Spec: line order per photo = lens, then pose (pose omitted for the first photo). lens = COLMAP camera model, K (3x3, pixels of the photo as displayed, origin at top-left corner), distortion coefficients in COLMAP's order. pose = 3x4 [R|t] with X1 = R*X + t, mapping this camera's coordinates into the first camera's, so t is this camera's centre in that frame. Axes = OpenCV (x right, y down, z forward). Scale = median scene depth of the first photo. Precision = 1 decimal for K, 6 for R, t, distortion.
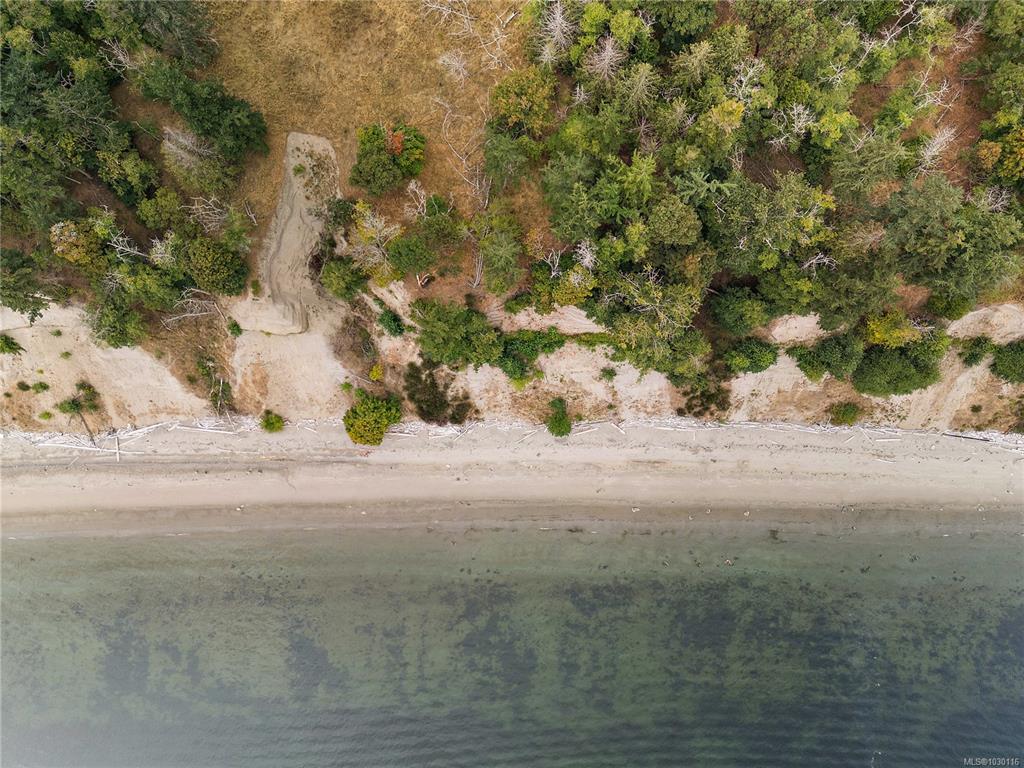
lens RADIAL K [[733.4, 0, 512.0], [0, 733.4, 384.0], [0, 0, 1]] dist [0.064210, -0.003292]
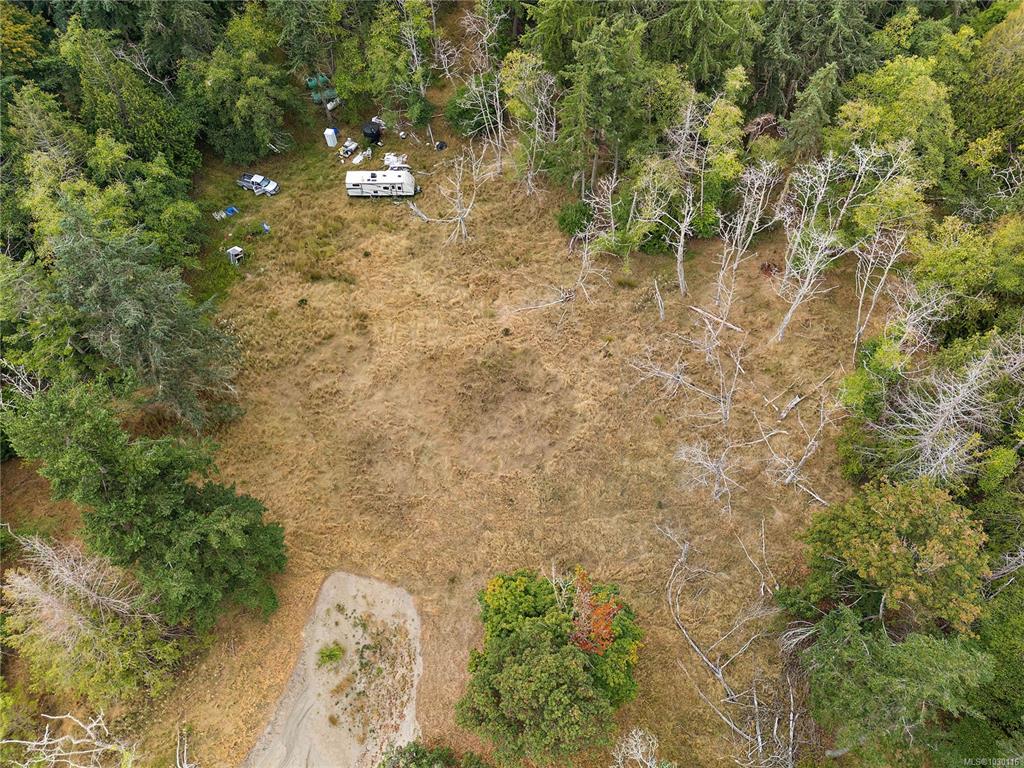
lens RADIAL K [[733.4, 0, 512.0], [0, 733.4, 384.0], [0, 0, 1]] dist [0.064210, -0.003292]
pose [[0.994942, 0.078641, -0.062490, -0.168972], [-0.100179, 0.822247, -0.560244, -0.189326], [0.007324, 0.563671, 0.825967, 0.557529]]
